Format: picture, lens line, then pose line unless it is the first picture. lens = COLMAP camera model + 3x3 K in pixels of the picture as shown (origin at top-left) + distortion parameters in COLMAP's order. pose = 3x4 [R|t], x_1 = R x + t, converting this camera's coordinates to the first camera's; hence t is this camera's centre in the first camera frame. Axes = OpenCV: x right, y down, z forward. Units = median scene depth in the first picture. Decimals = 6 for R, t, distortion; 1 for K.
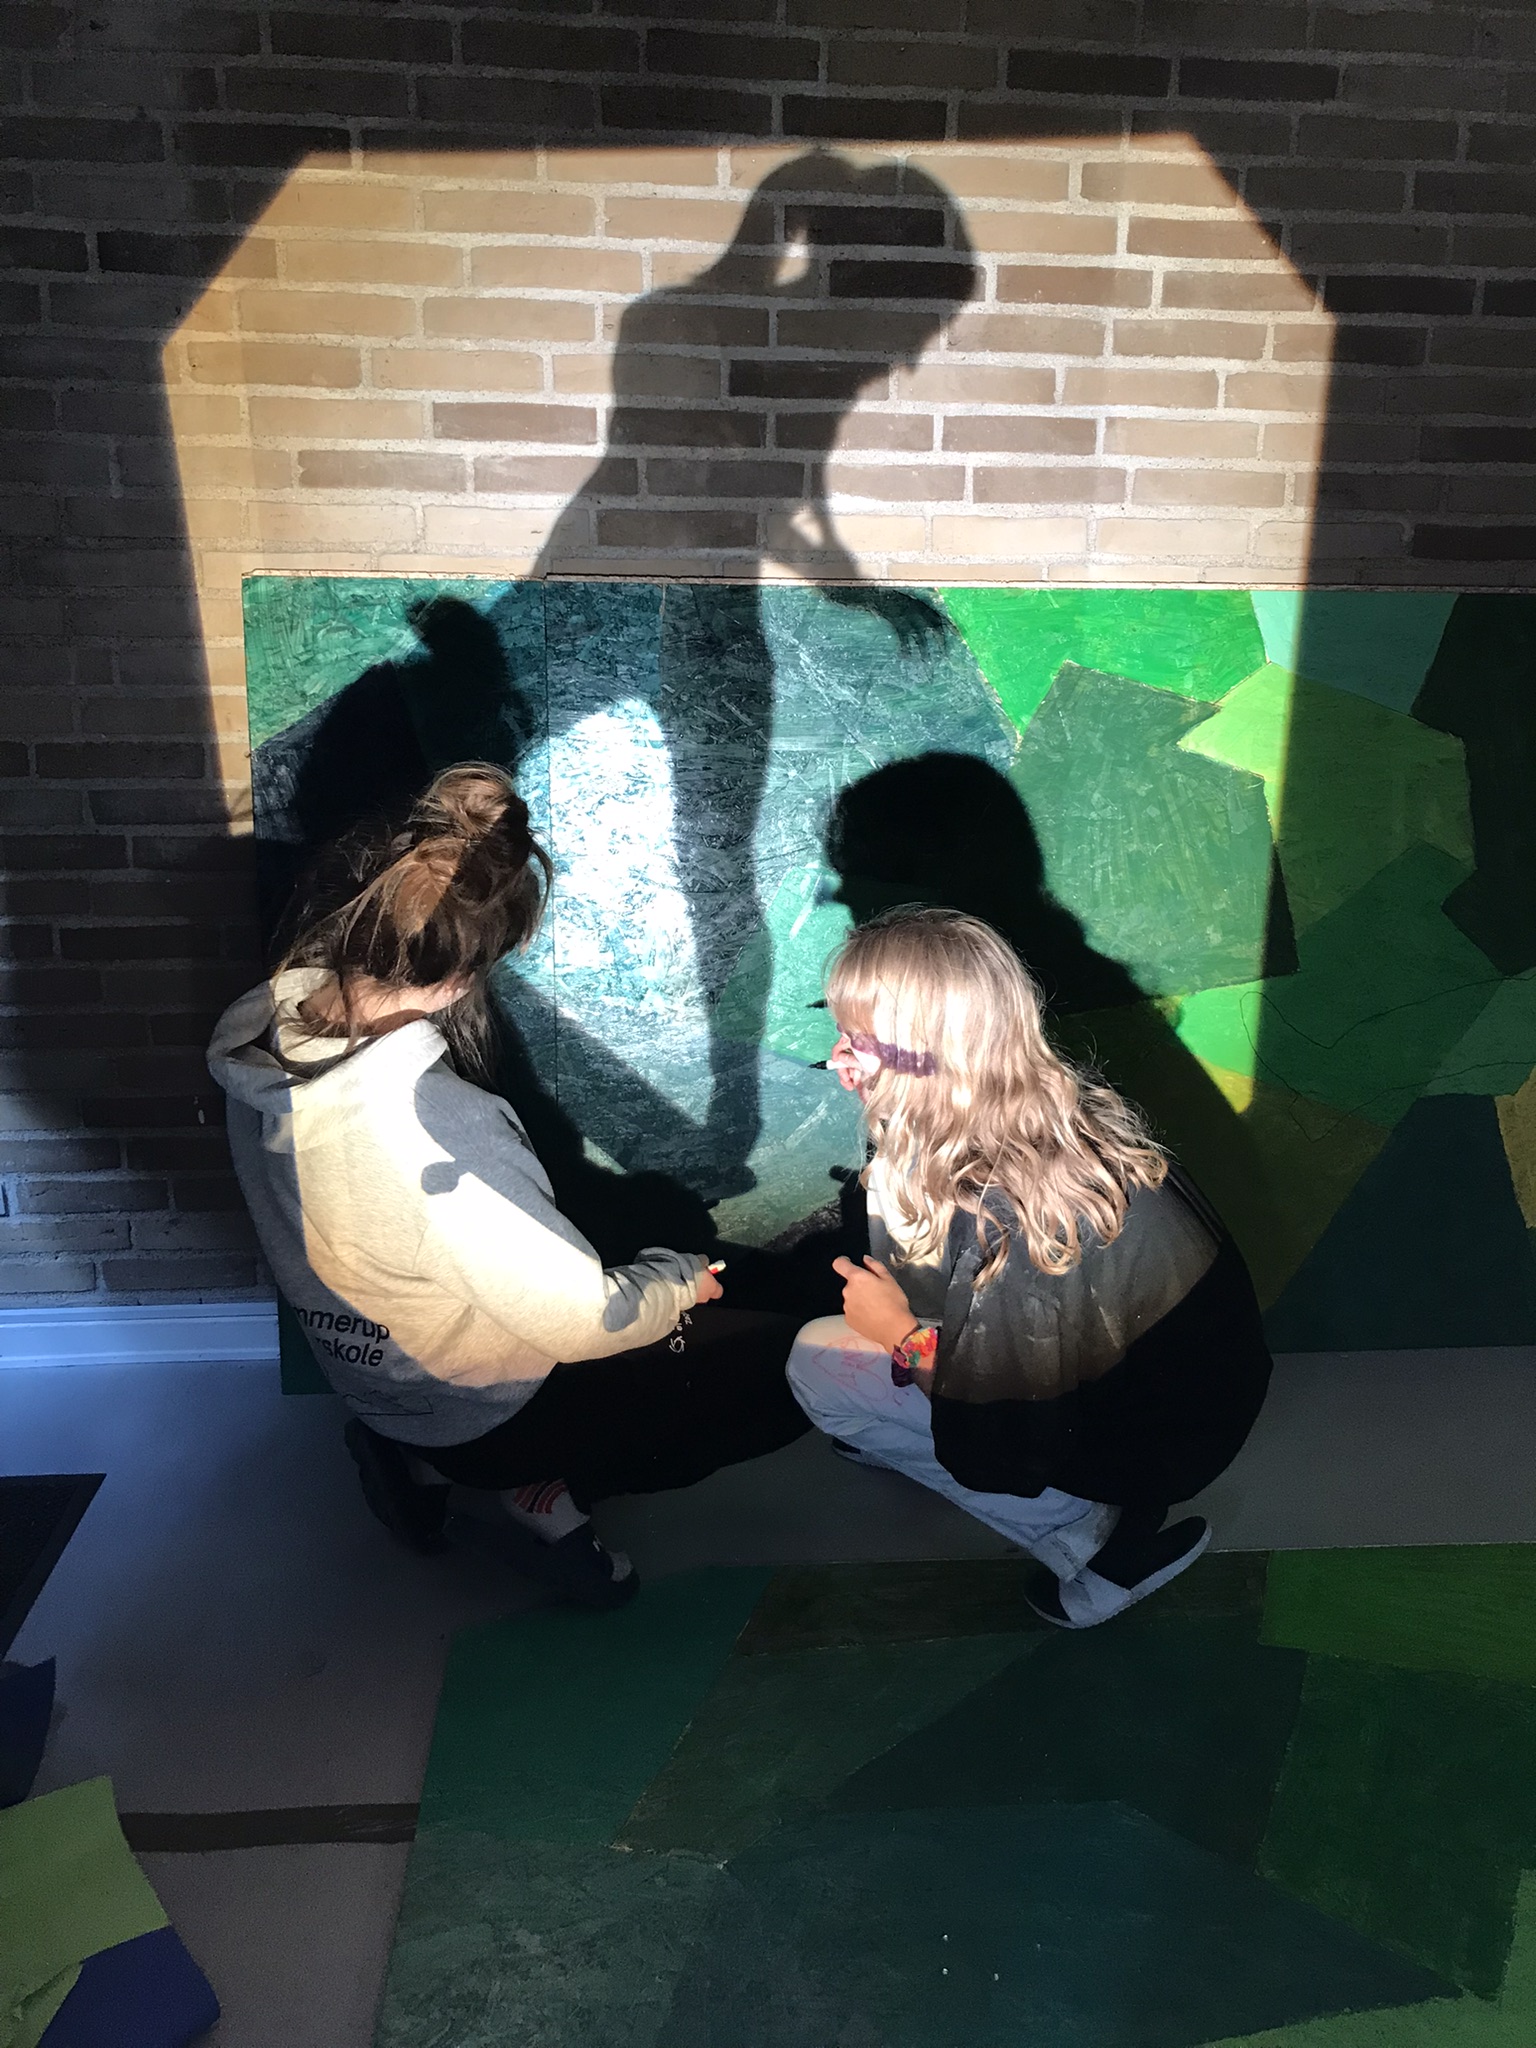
lens RADIAL K [[1687.9, 0, 760.7], [0, 1687.9, 1032.8], [0, 0, 1]] dist [0.000394, -0.004730]
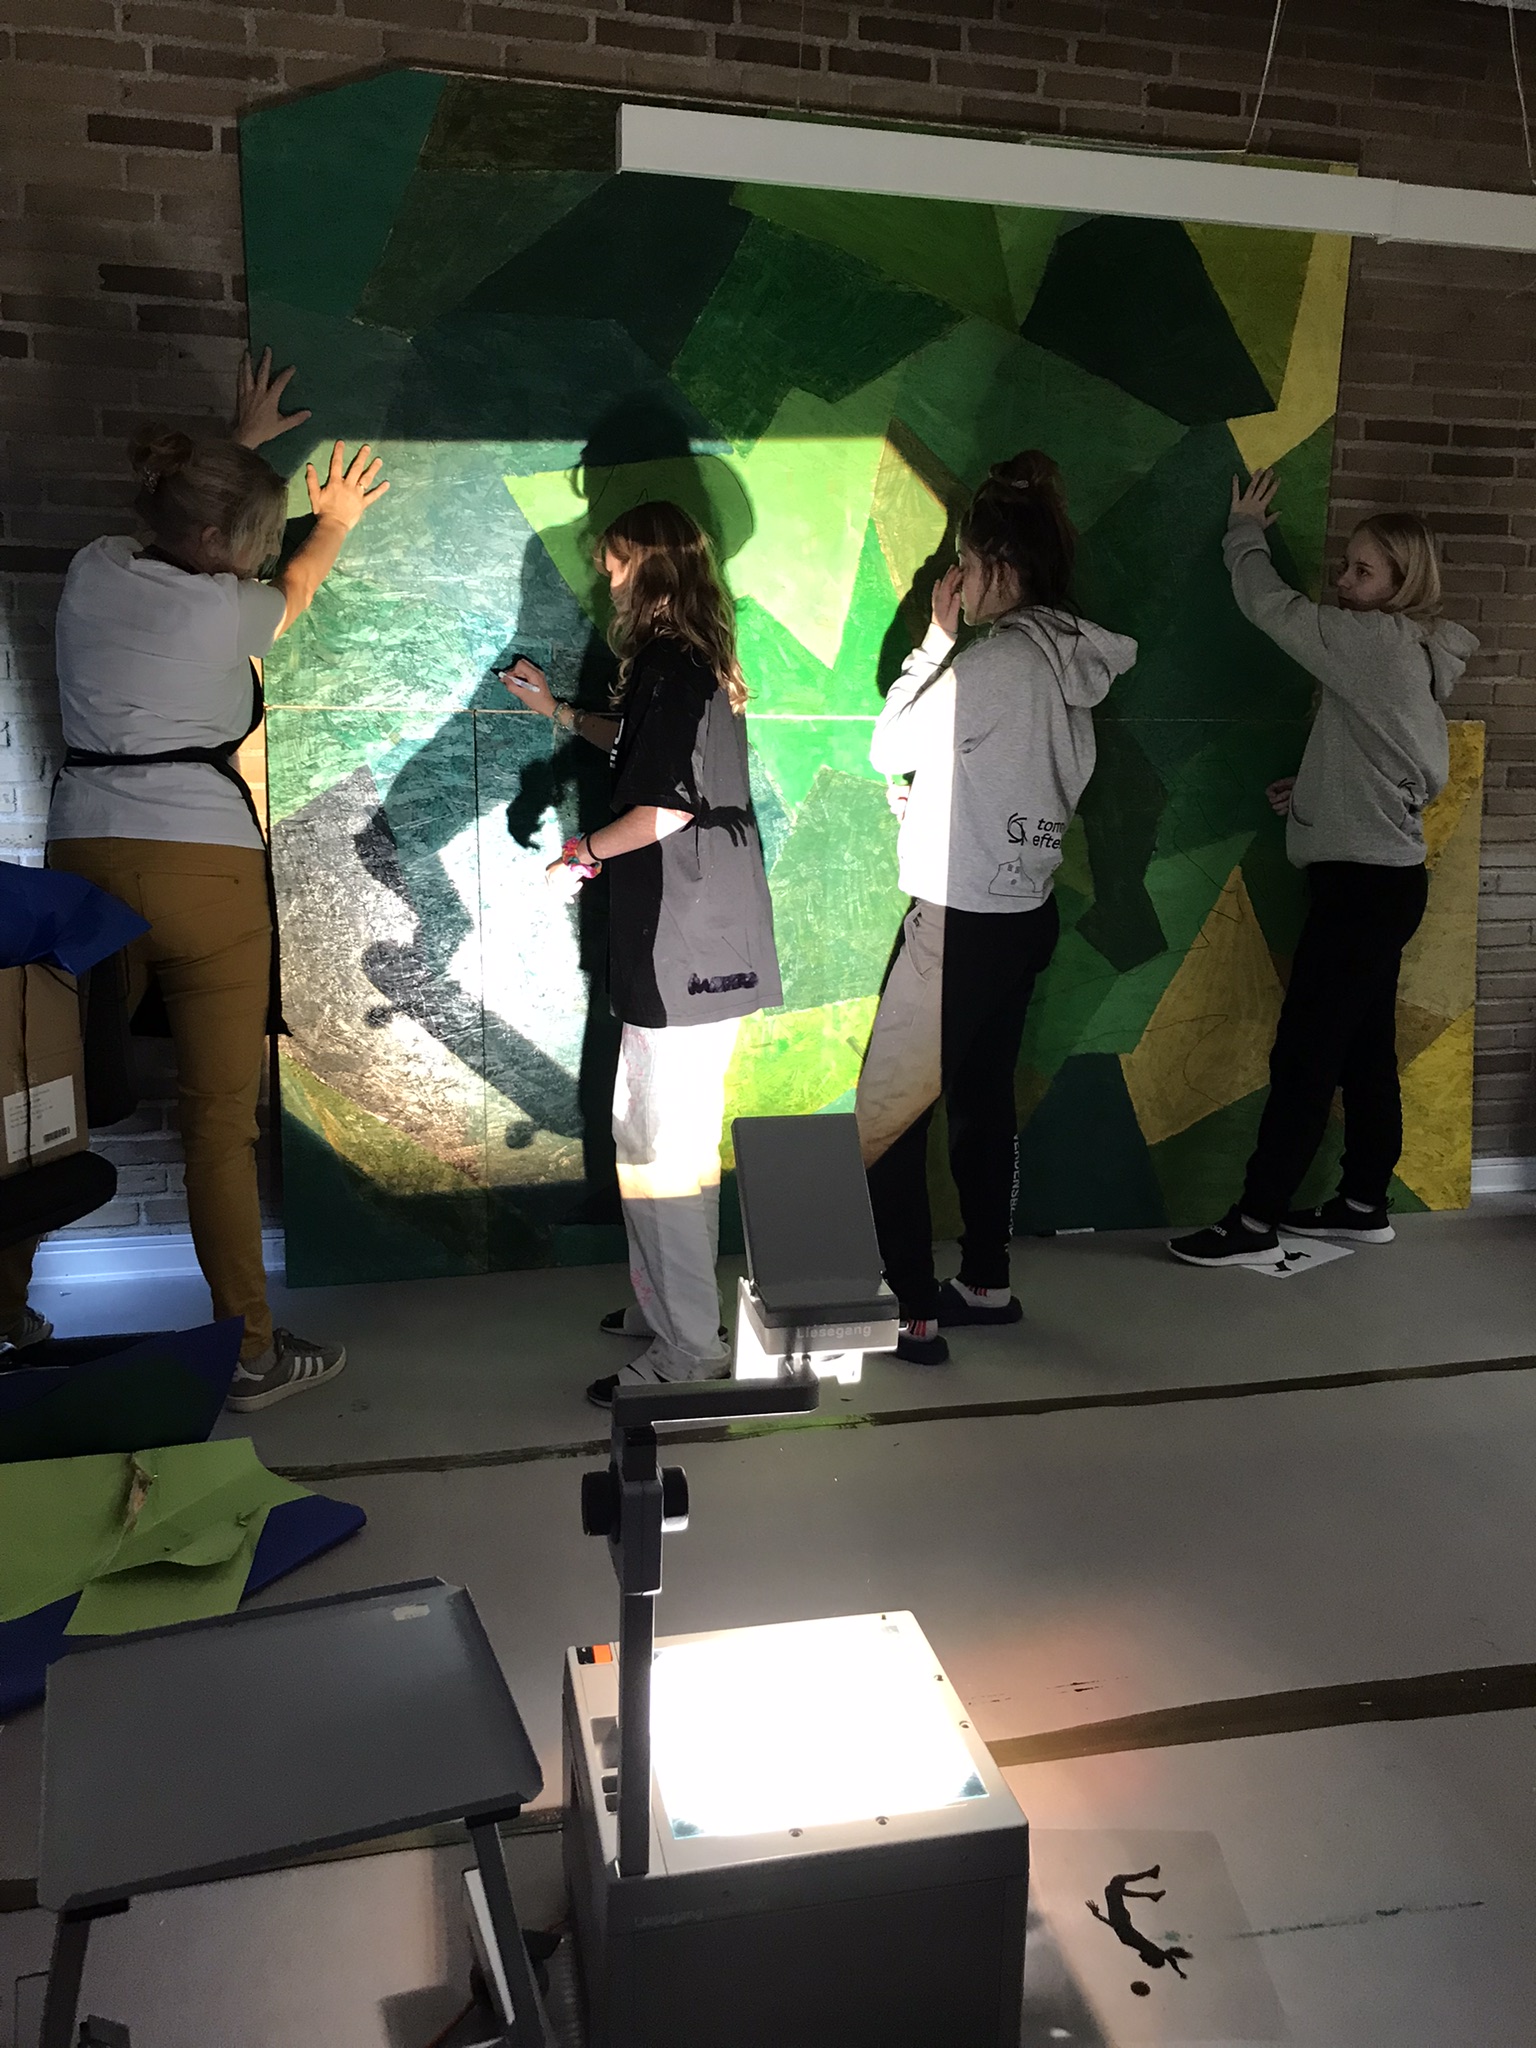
lens RADIAL K [[1687.9, 0, 774.5], [0, 1687.9, 1019.9], [0, 0, 1]] dist [0.000394, -0.004730]
pose [[0.988738, -0.023809, 0.147751, -0.090158], [0.040633, 0.992887, -0.111917, 0.171407], [-0.144035, 0.116660, 0.982672, -0.448937]]
